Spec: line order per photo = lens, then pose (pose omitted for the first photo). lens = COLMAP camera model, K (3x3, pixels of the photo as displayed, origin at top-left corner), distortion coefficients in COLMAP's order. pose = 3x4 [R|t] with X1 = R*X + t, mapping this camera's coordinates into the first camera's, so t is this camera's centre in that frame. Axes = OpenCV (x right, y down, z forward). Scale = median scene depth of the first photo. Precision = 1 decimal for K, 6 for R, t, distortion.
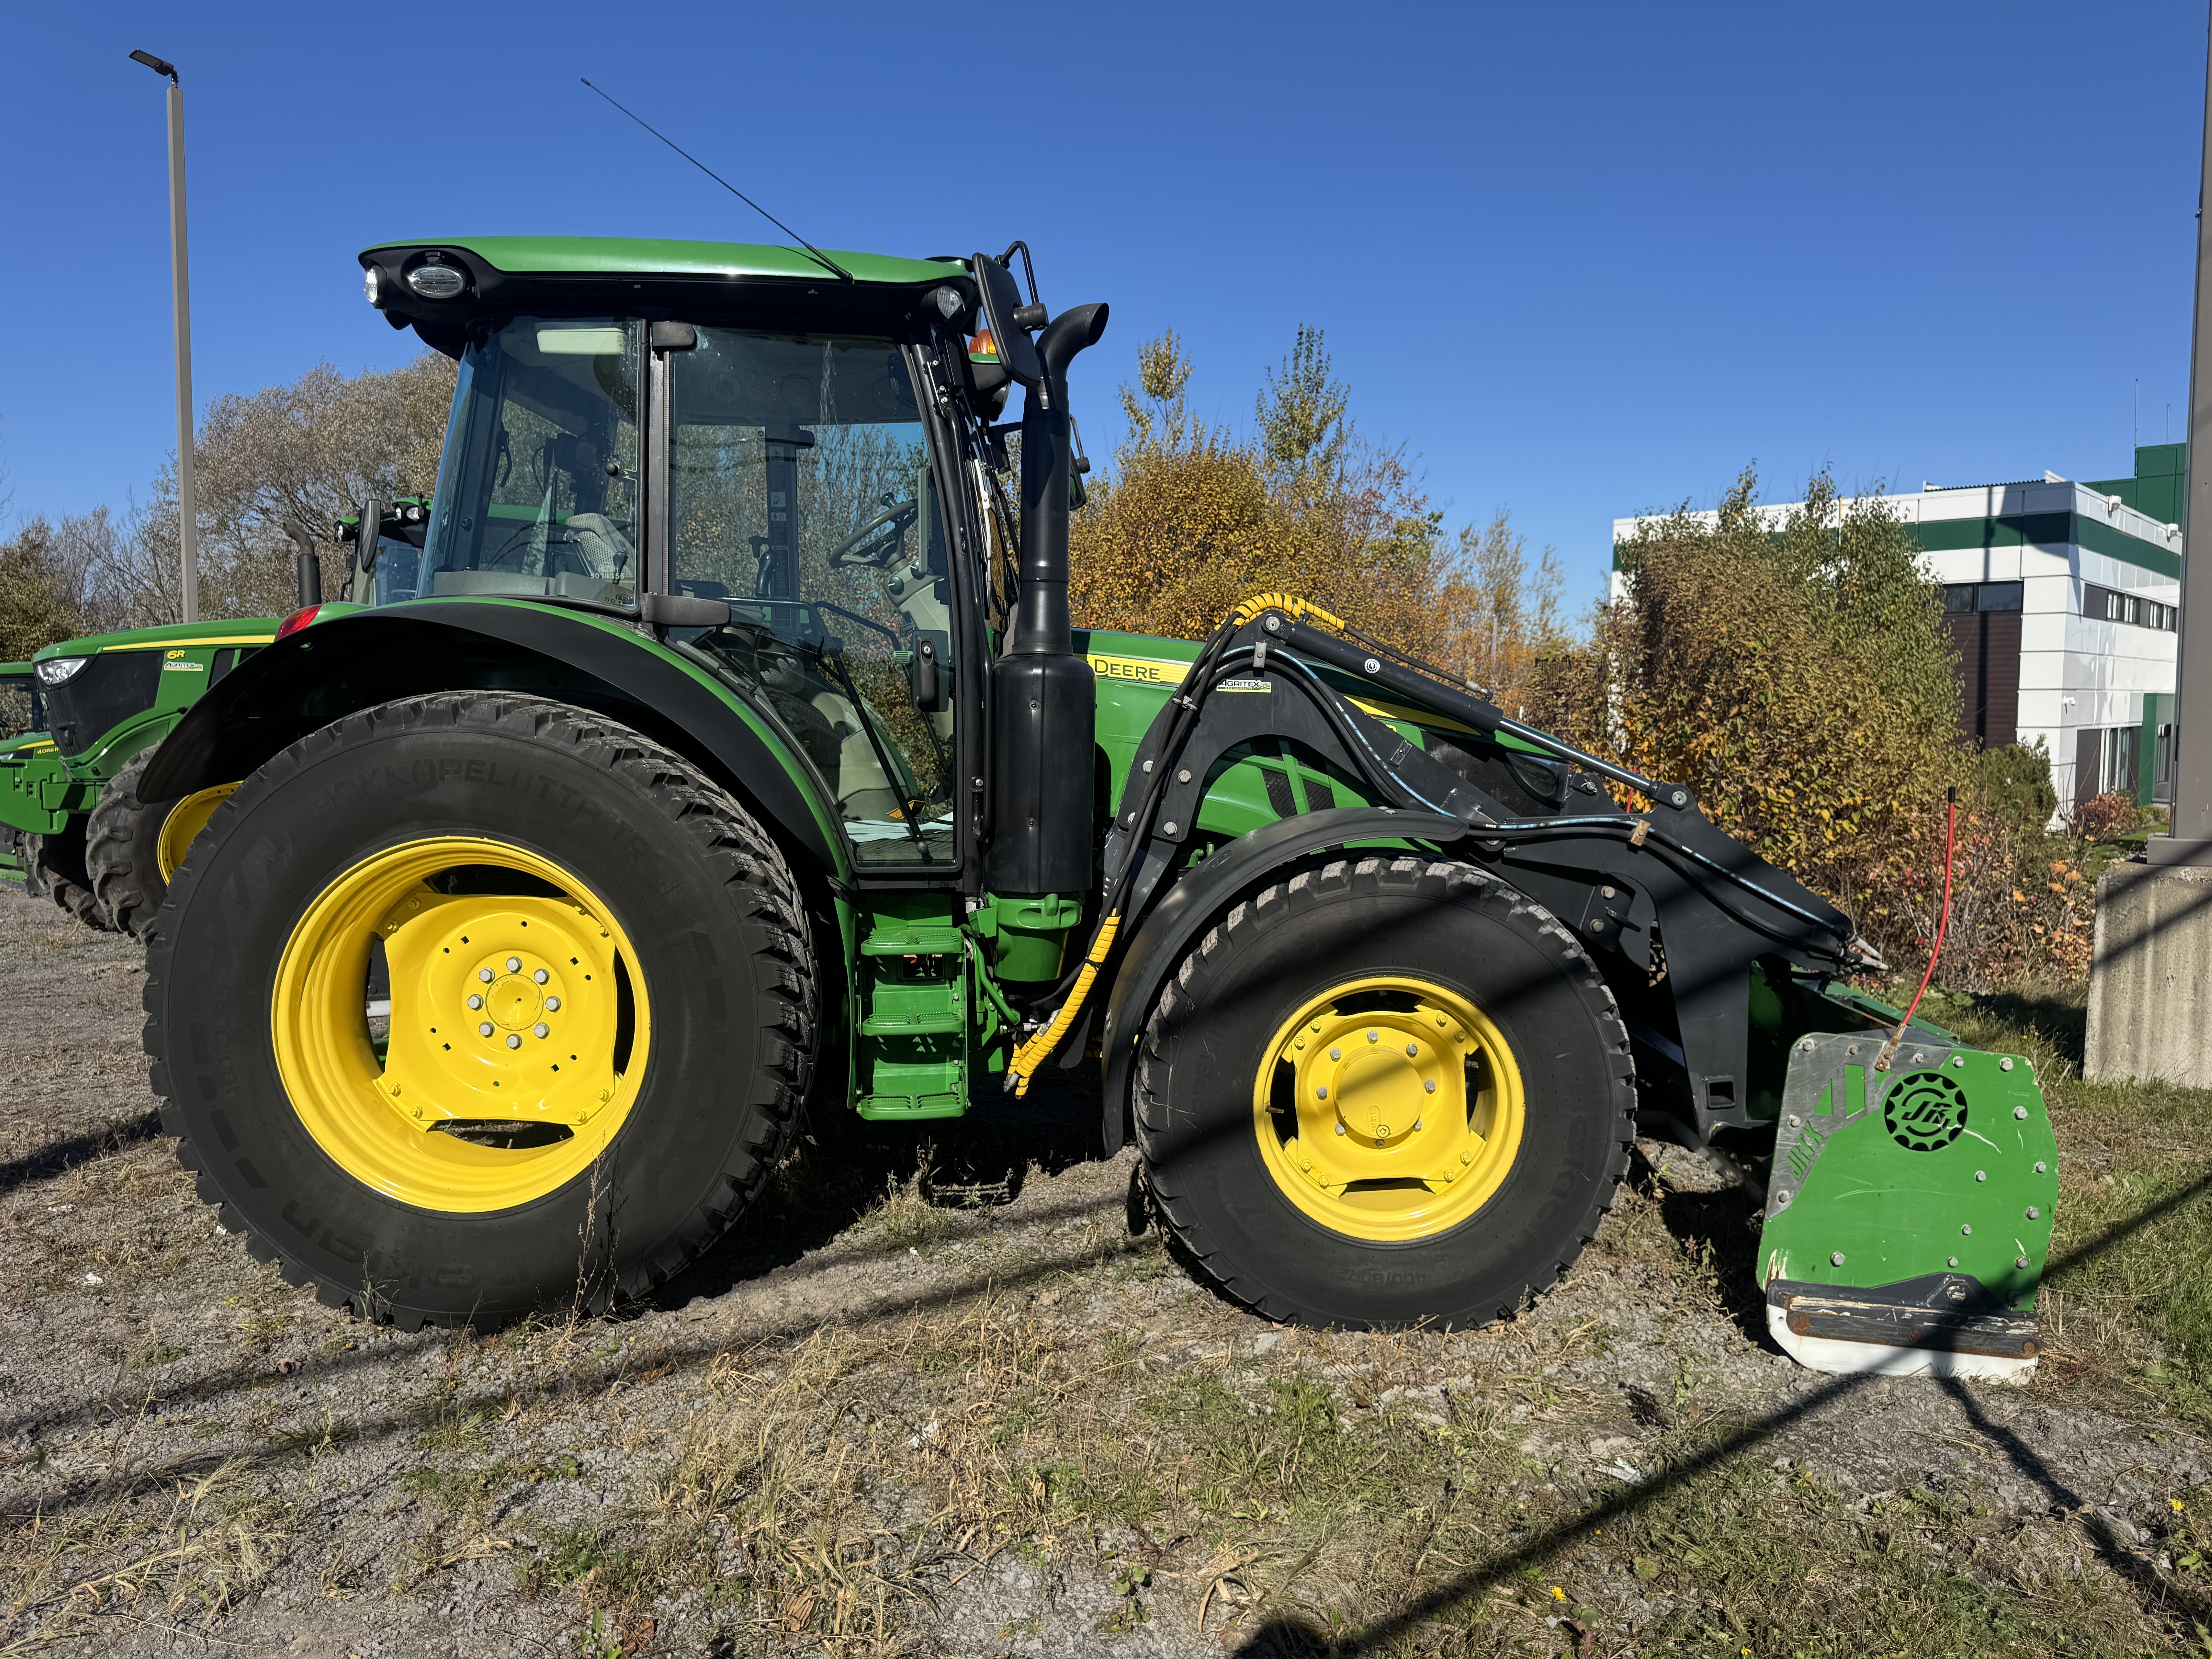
lens RADIAL K [[1570.7, 0, 1106.0], [0, 1570.7, 829.5], [0, 0, 1]] dist [0.013875, -0.006905]
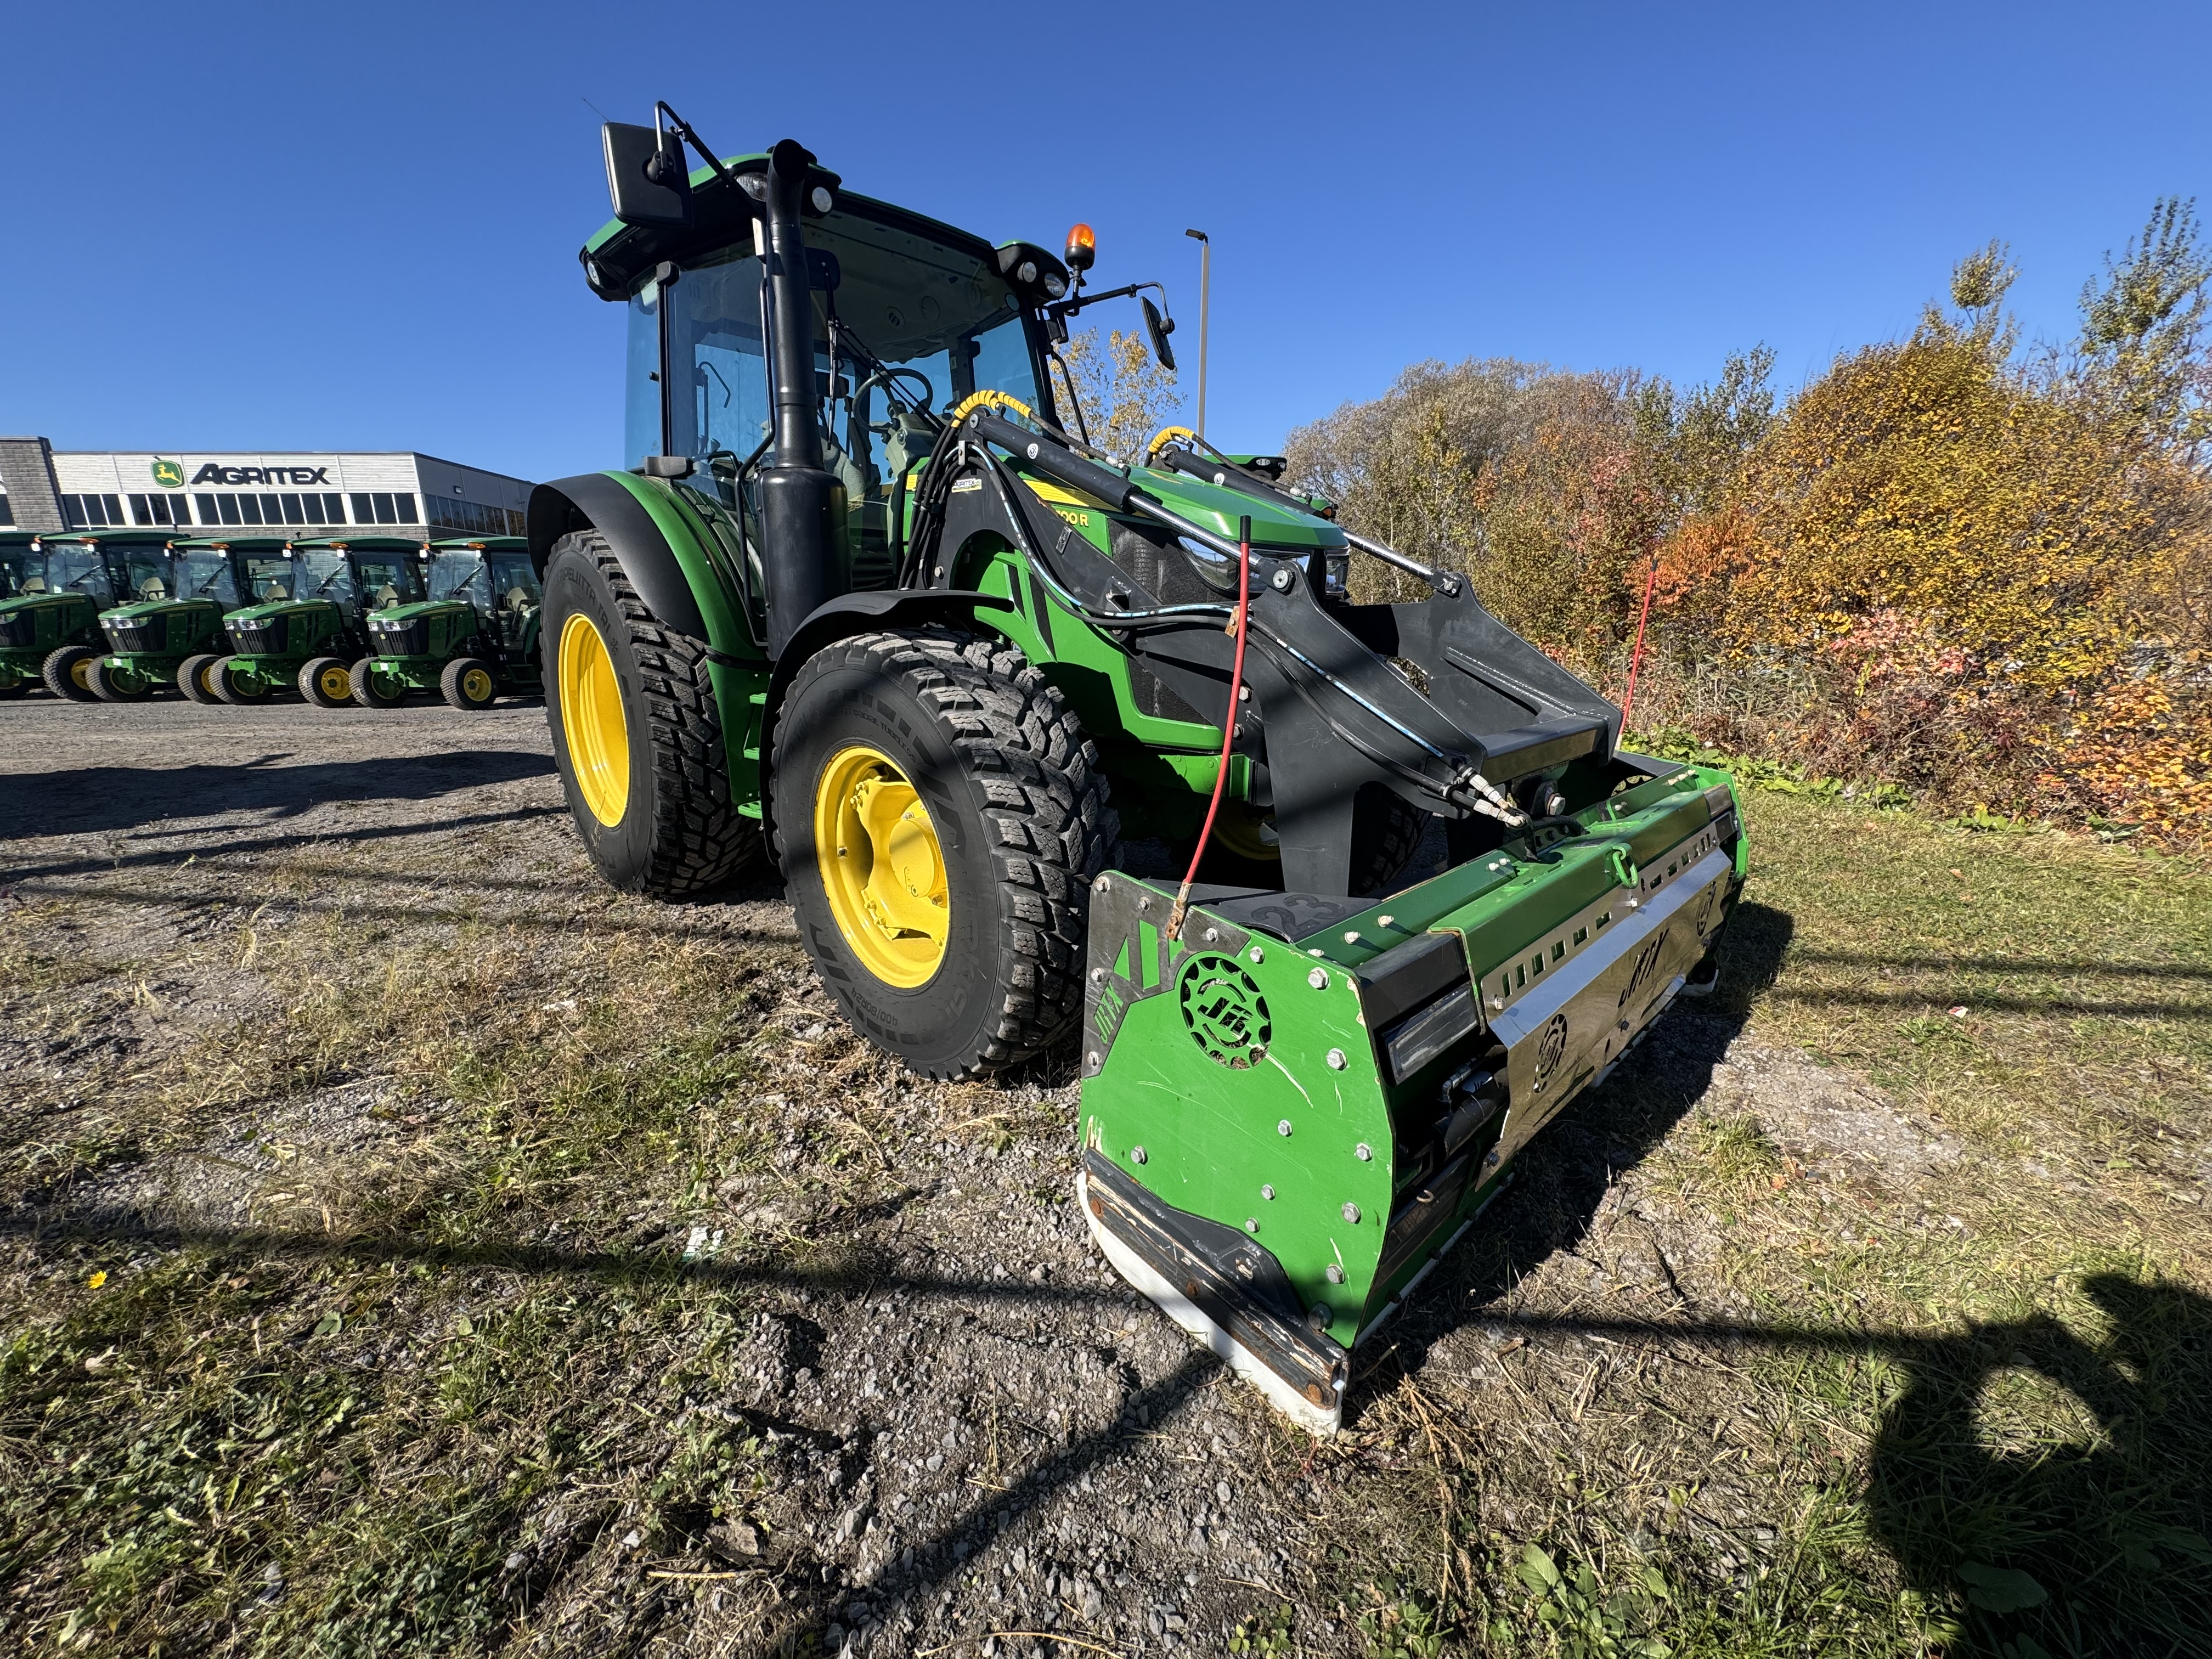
lens RADIAL K [[888.4, 0, 1106.0], [0, 888.4, 829.5], [0, 0, 1]] dist [0.001074, 0.000375]
pose [[0.722968, 0.164834, -0.670930, 0.670127], [-0.047886, 0.980741, 0.189349, 0.026299], [0.689220, -0.104766, 0.716938, 0.634616]]
